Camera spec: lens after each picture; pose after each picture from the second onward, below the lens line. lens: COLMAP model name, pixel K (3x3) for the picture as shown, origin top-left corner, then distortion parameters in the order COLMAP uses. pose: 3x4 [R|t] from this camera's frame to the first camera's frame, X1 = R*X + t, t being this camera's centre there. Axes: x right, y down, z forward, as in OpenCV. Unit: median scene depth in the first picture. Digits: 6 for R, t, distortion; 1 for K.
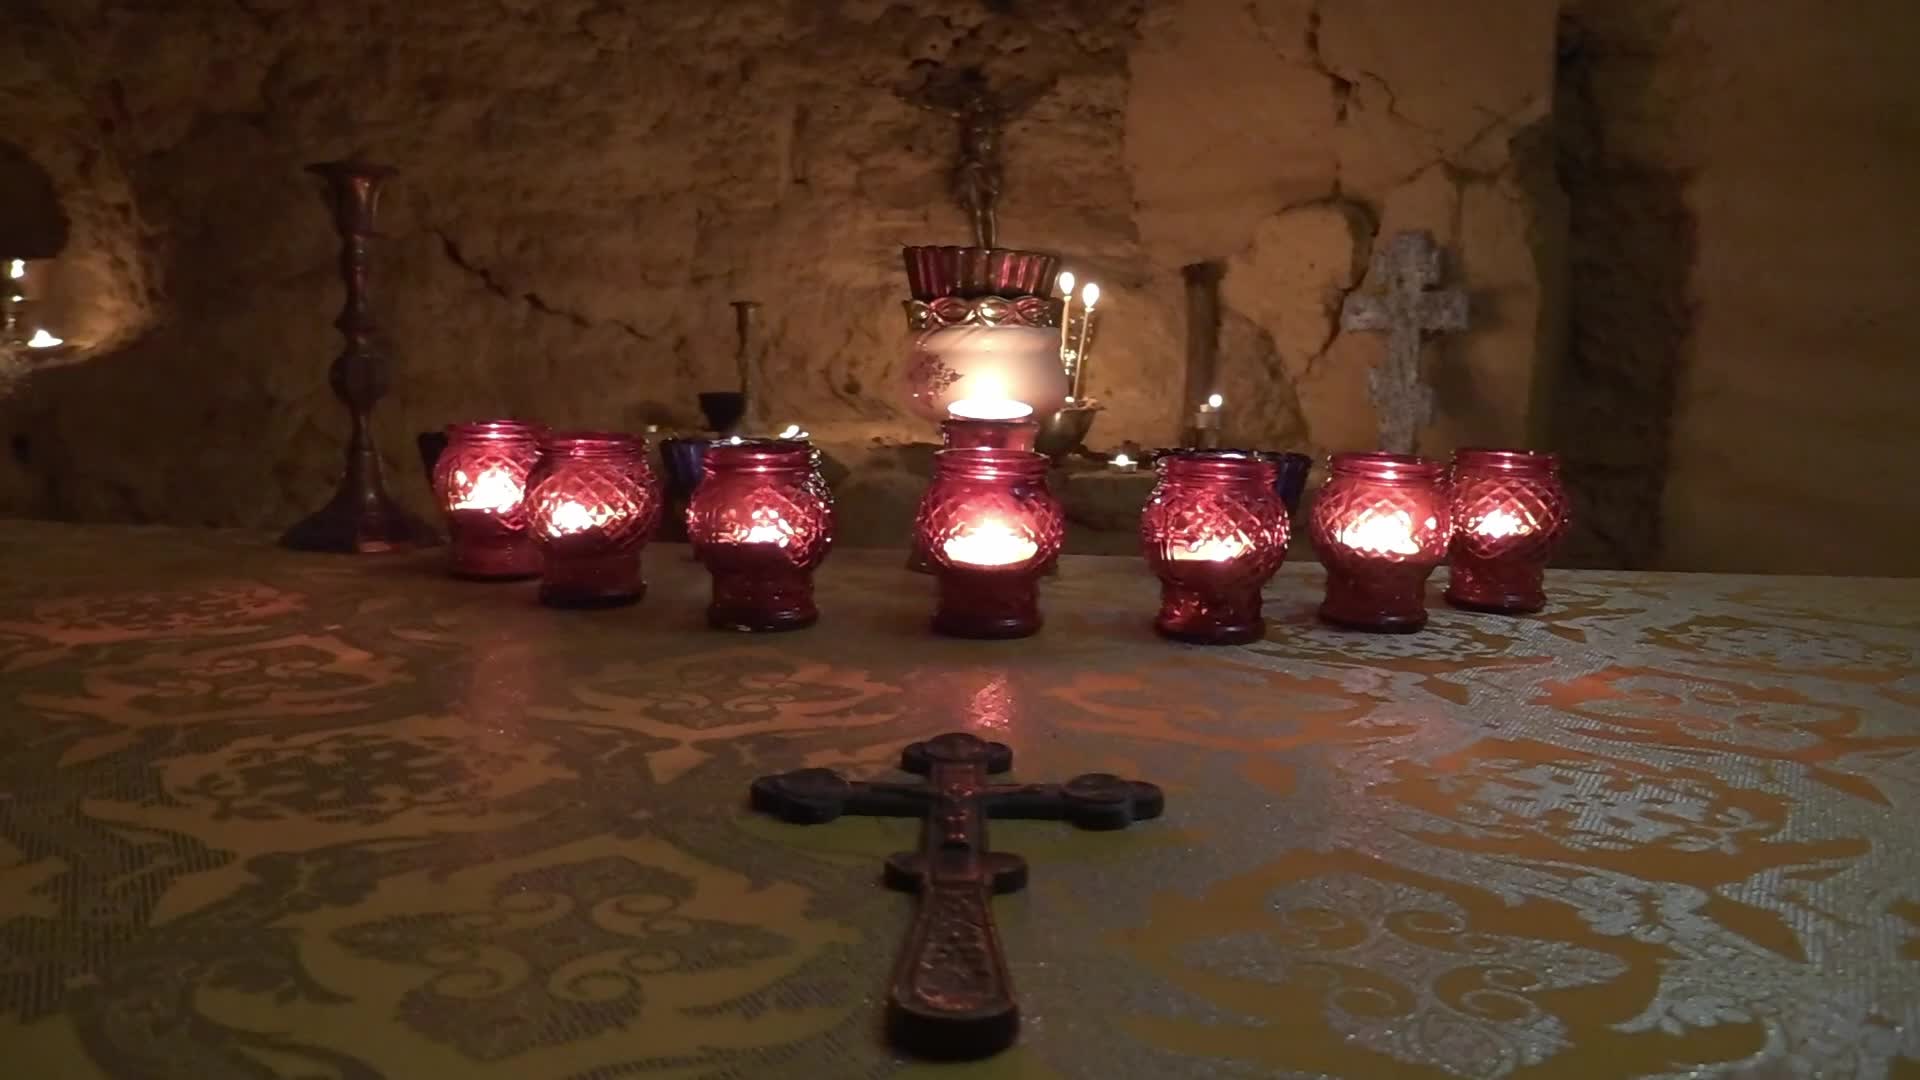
lens RADIAL K [[1516.1, 0, 960.0], [0, 1516.1, 540.0], [0, 0, 1]] dist [-0.061585, 0.011963]
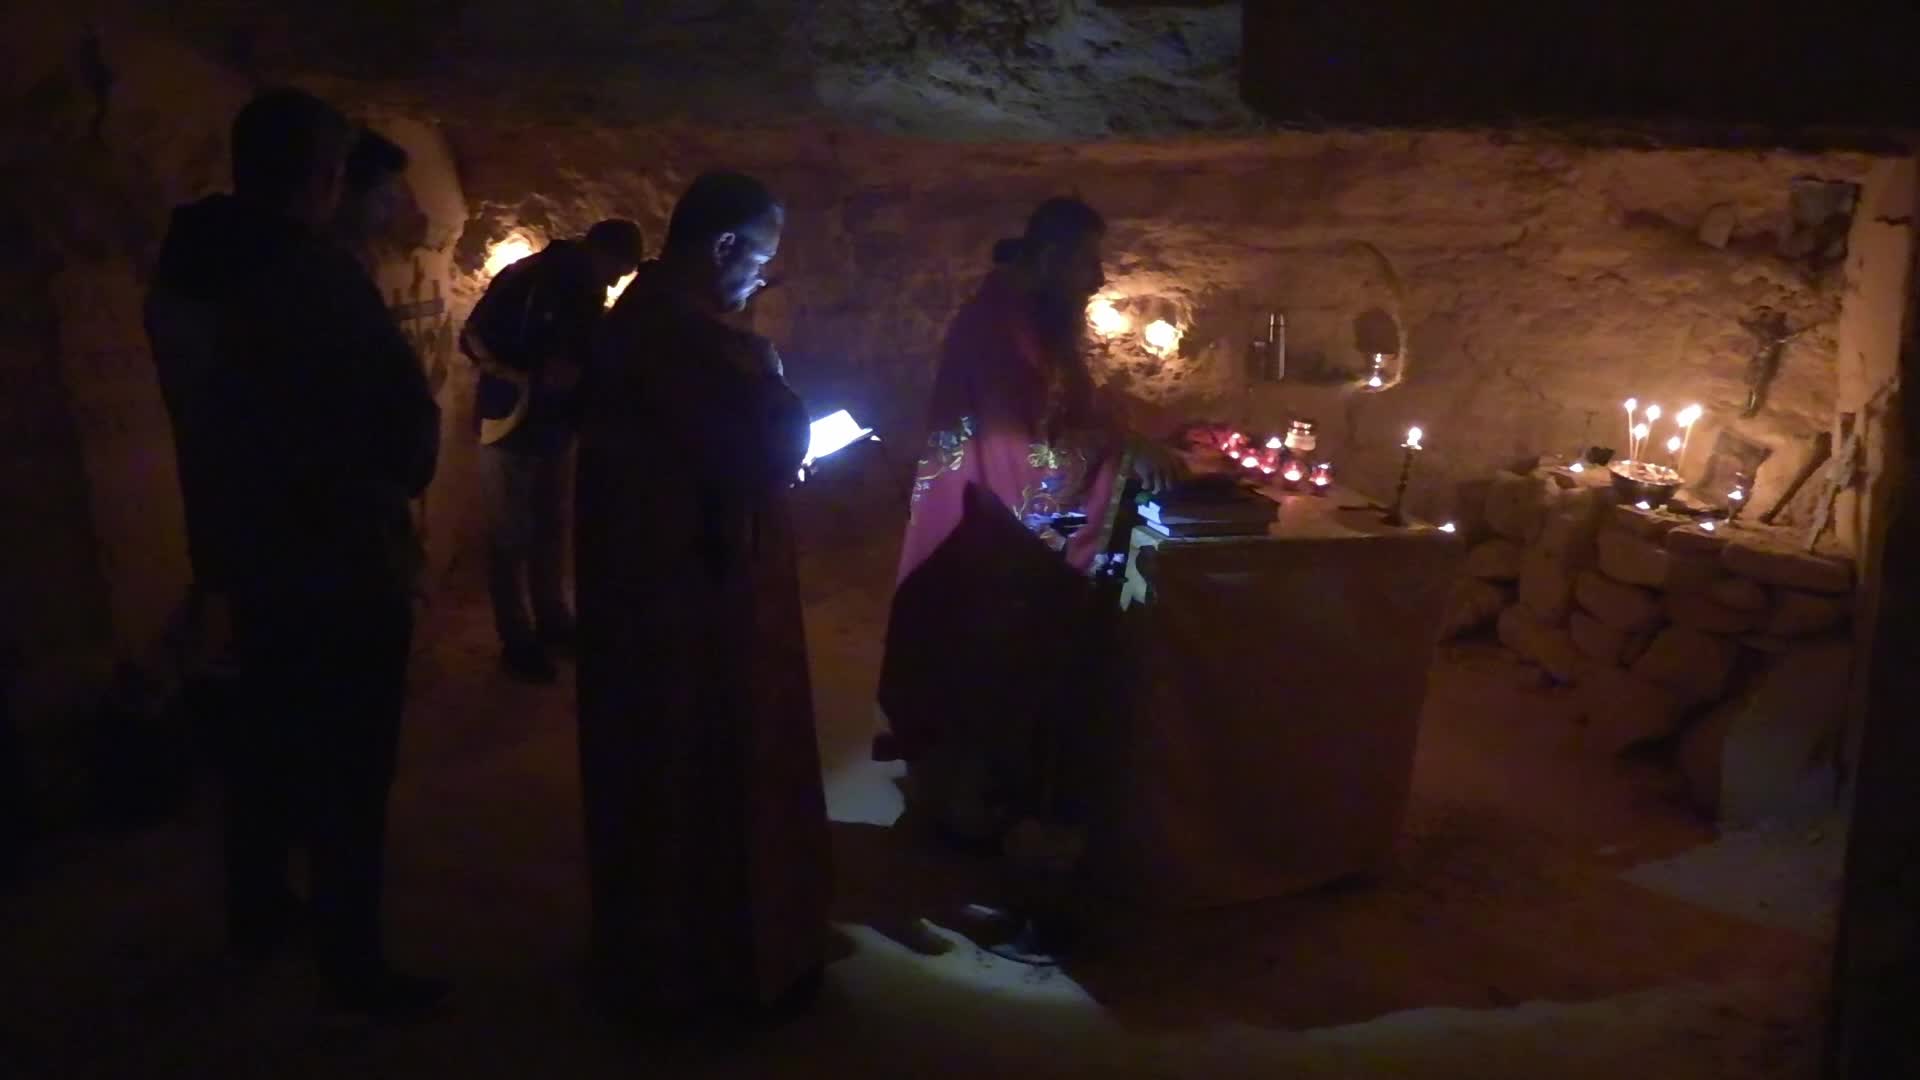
lens RADIAL K [[1516.1, 0, 960.0], [0, 1516.1, 540.0], [0, 0, 1]] dist [-0.061585, 0.011963]
pose [[0.389116, 0.245499, -0.887873, 1.456407], [-0.208368, 0.962310, 0.174762, -0.152438], [0.897314, 0.117001, 0.425604, -0.787376]]
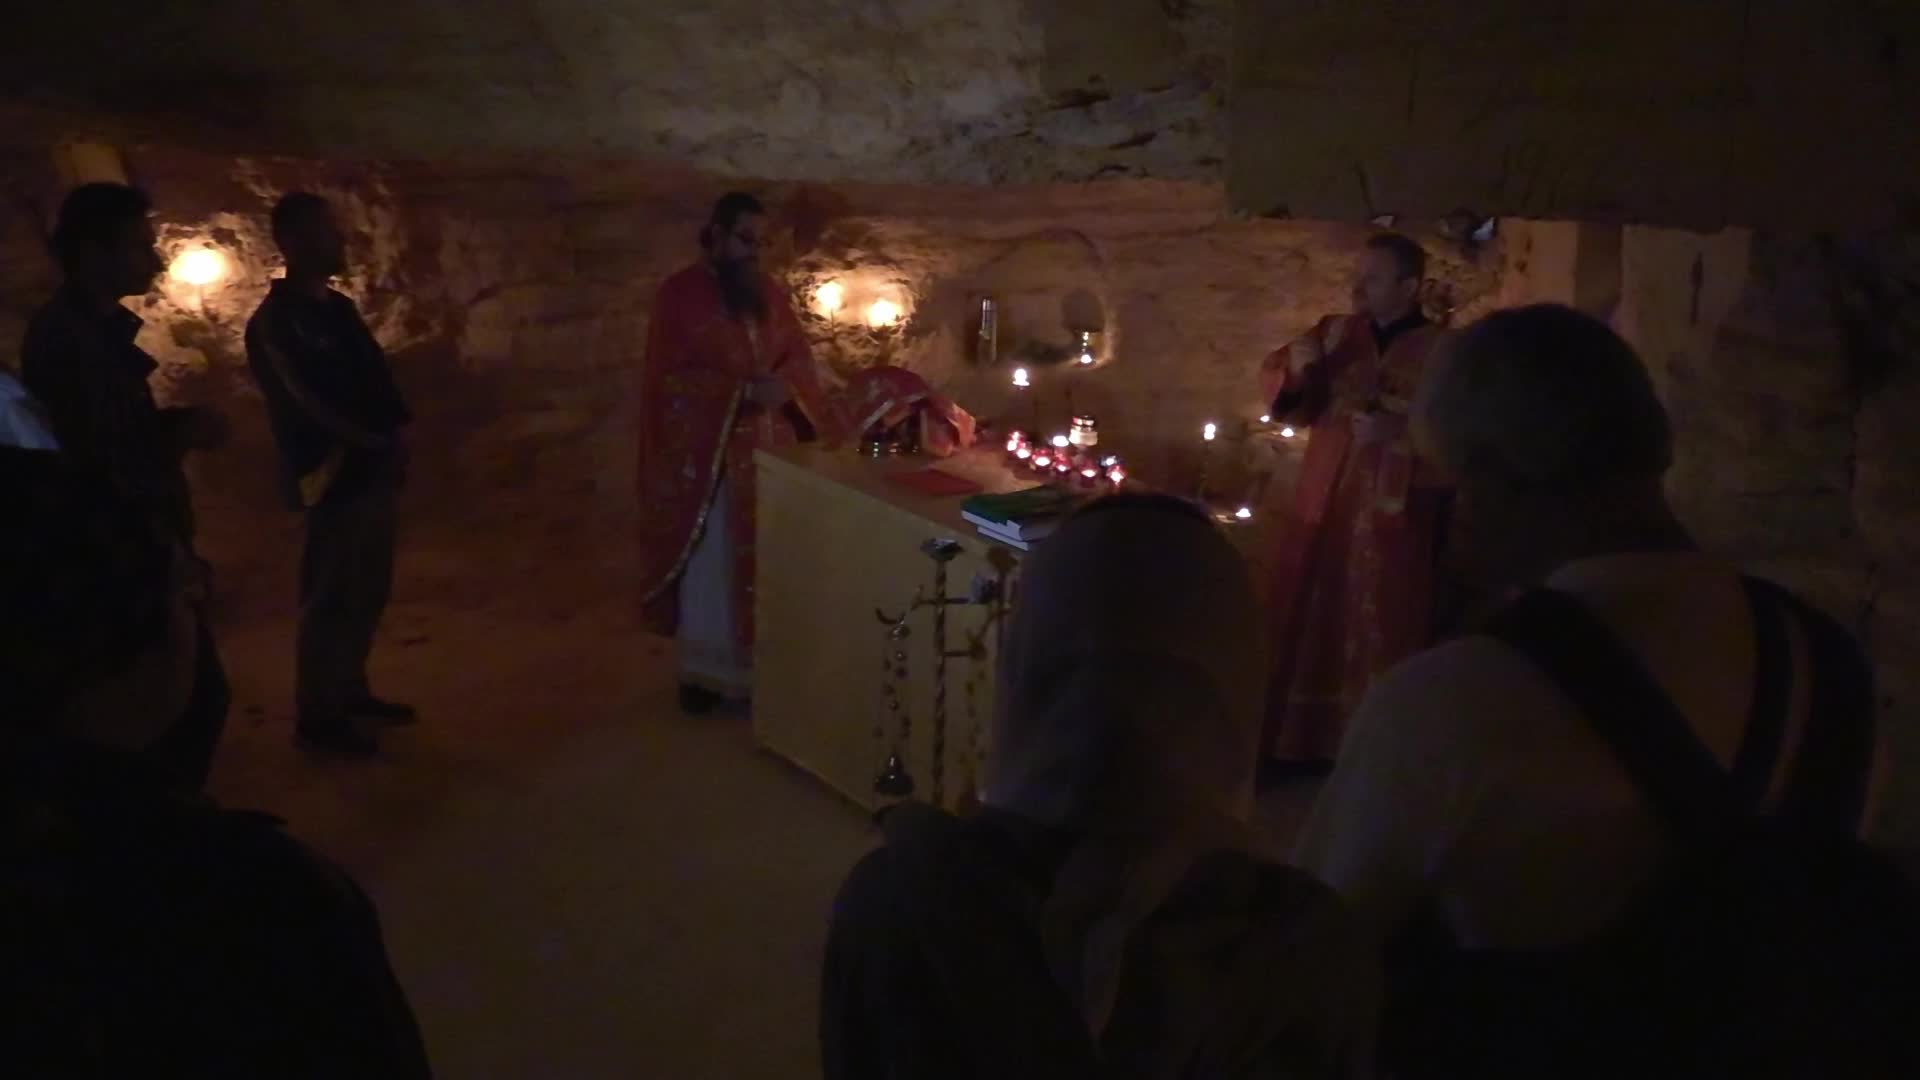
lens RADIAL K [[1516.1, 0, 960.0], [0, 1516.1, 540.0], [0, 0, 1]] dist [-0.061585, 0.011963]
pose [[0.645678, 0.233429, -0.727056, 1.320738], [-0.170038, 0.972176, 0.161122, -0.192523], [0.744437, 0.019595, 0.667405, -1.076724]]
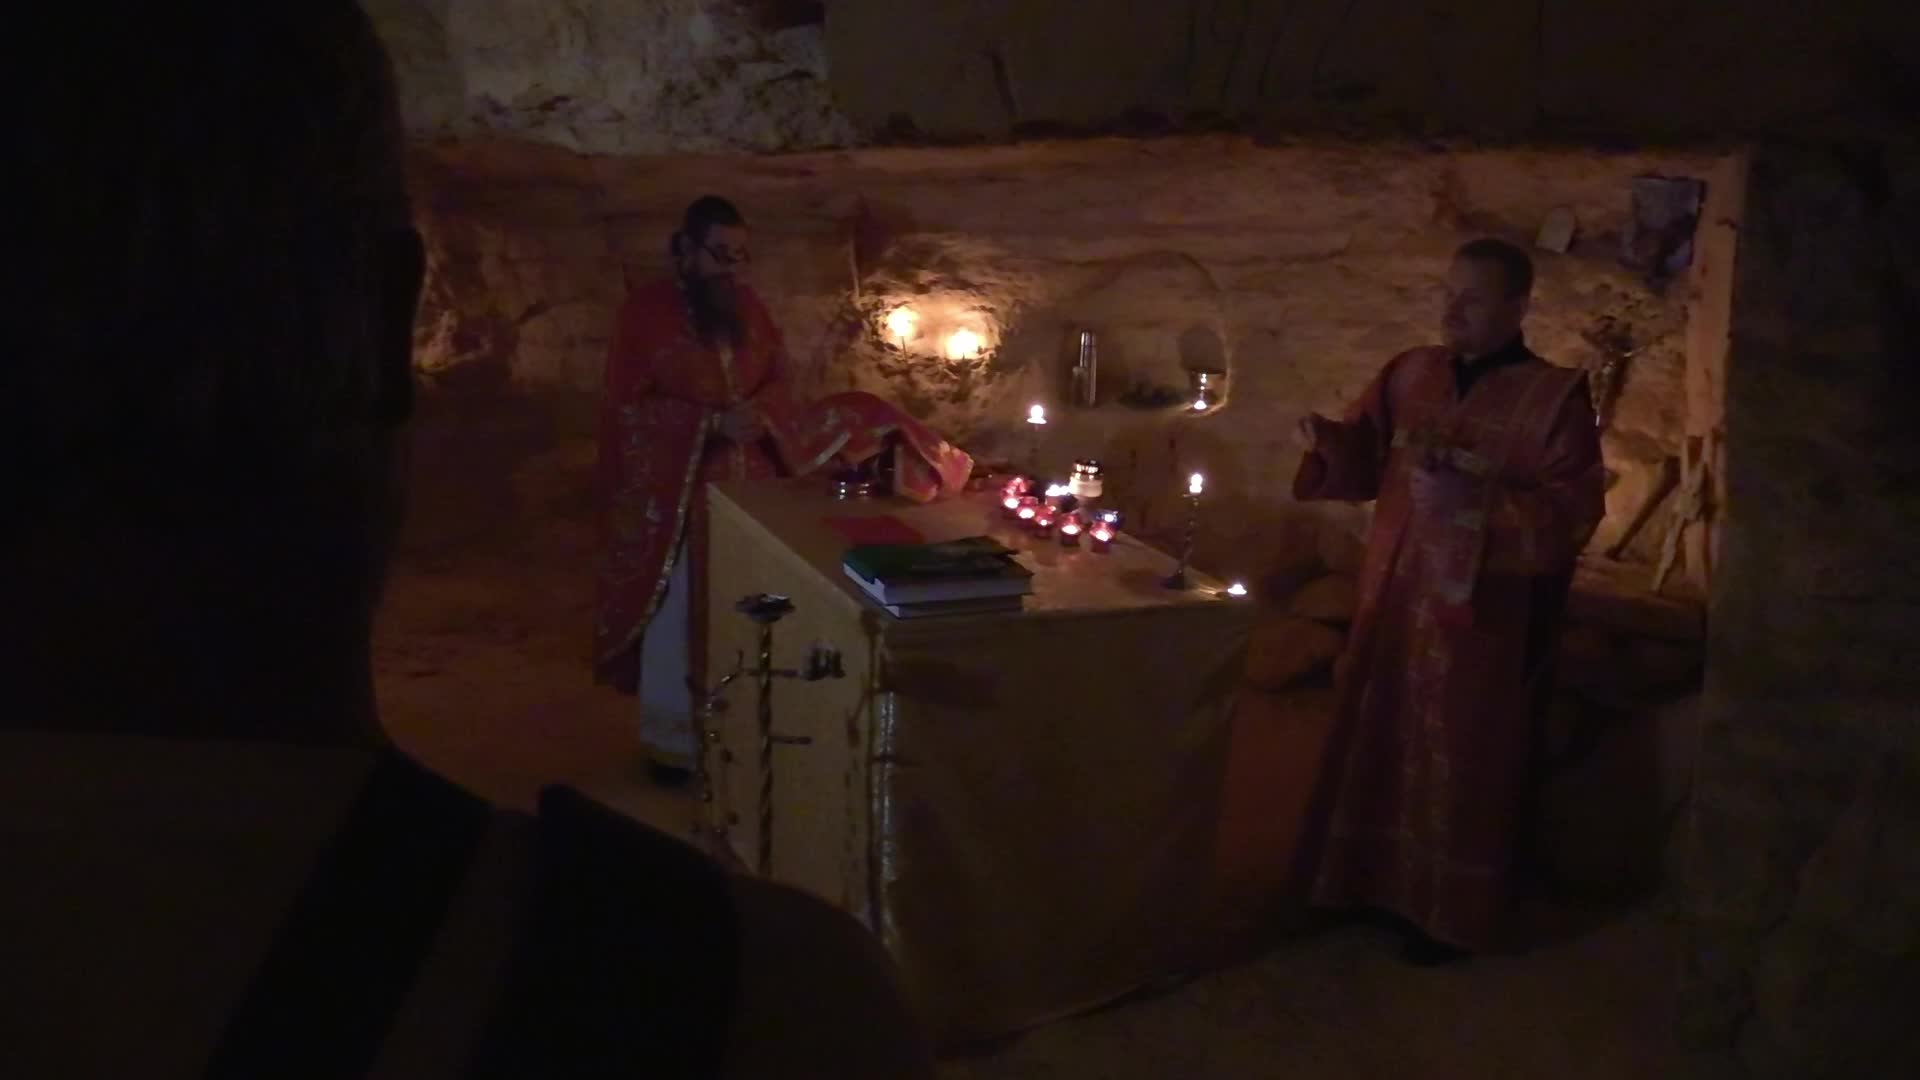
lens RADIAL K [[1516.1, 0, 960.0], [0, 1516.1, 540.0], [0, 0, 1]] dist [-0.061585, 0.011963]
pose [[0.445265, 0.232911, -0.864576, 1.315490], [-0.190268, 0.968136, 0.162820, -0.215417], [0.874950, 0.092003, 0.475393, -0.535891]]
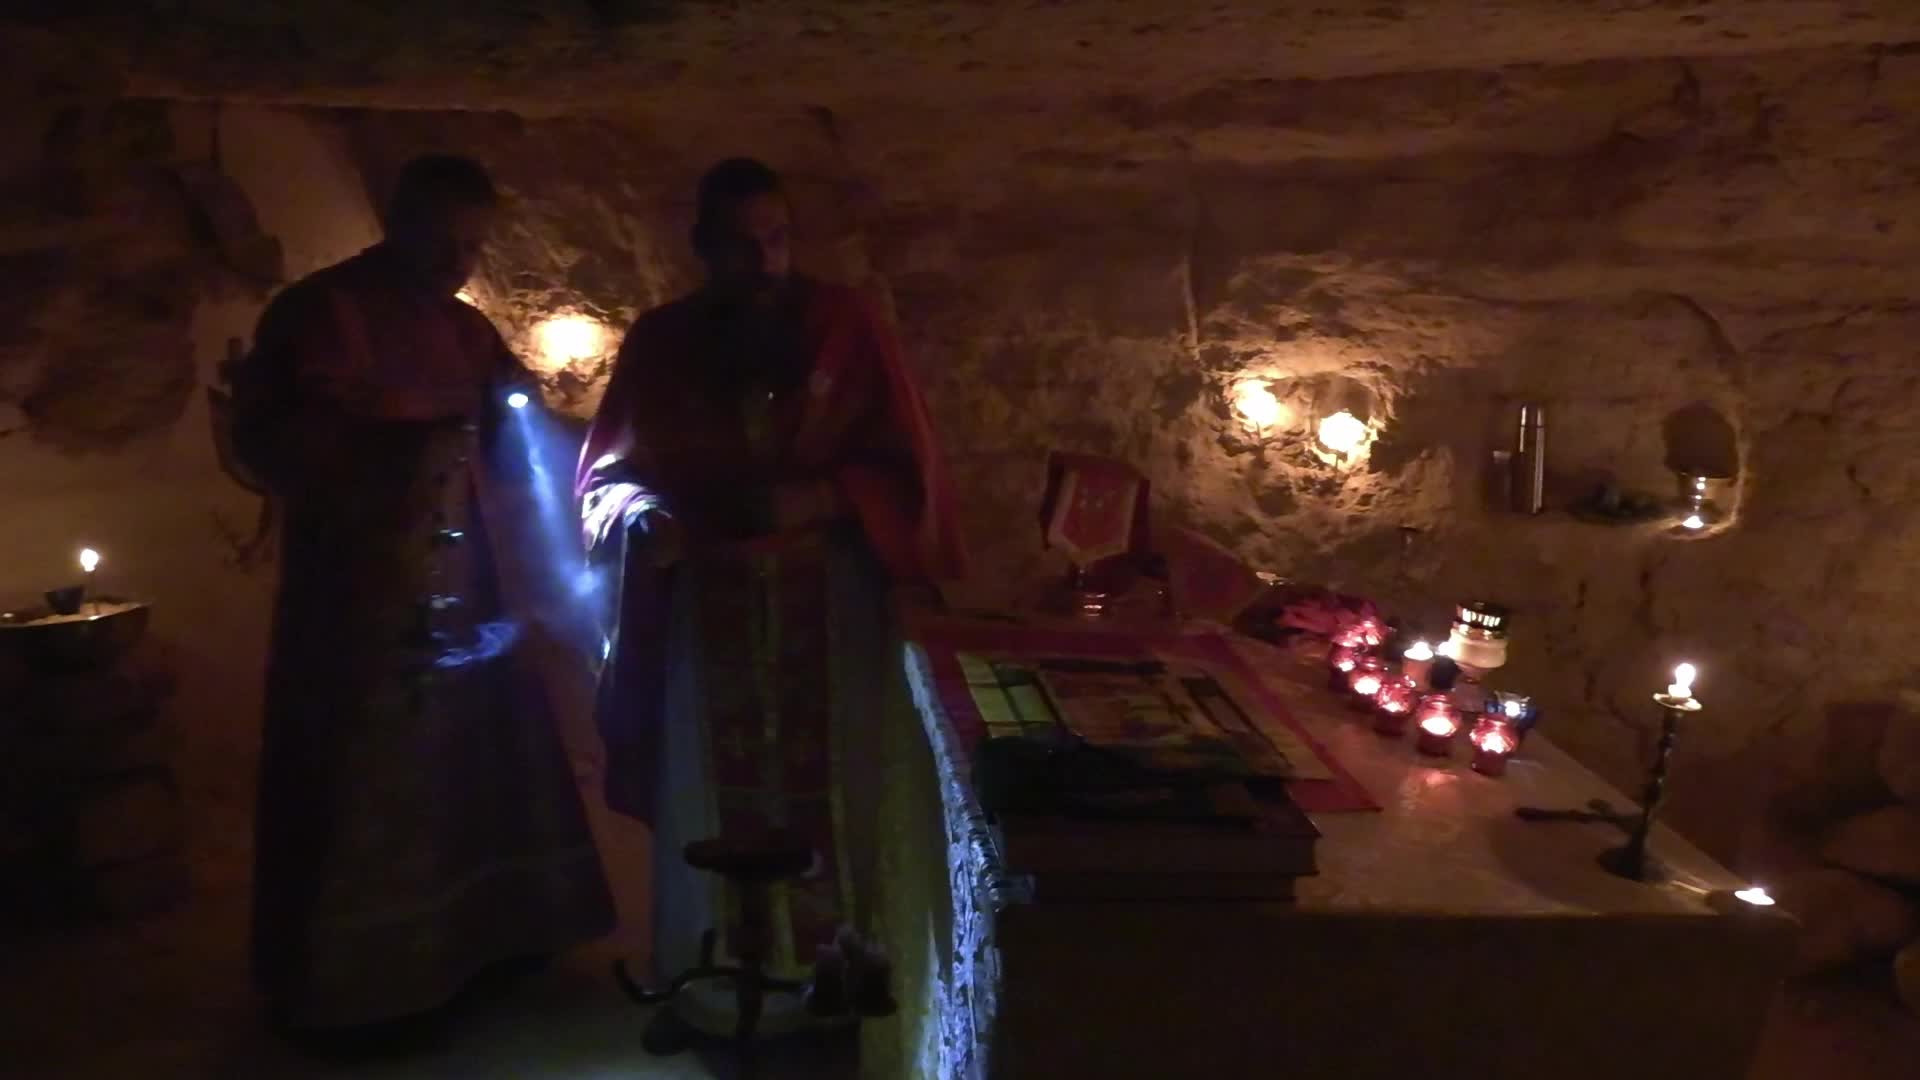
lens RADIAL K [[1516.1, 0, 960.0], [0, 1516.1, 540.0], [0, 0, 1]] dist [-0.061585, 0.011963]
pose [[0.158827, 0.206429, -0.965485, 0.809365], [-0.221005, 0.960517, 0.169010, -0.185058], [0.962253, 0.186534, 0.198178, -0.167726]]
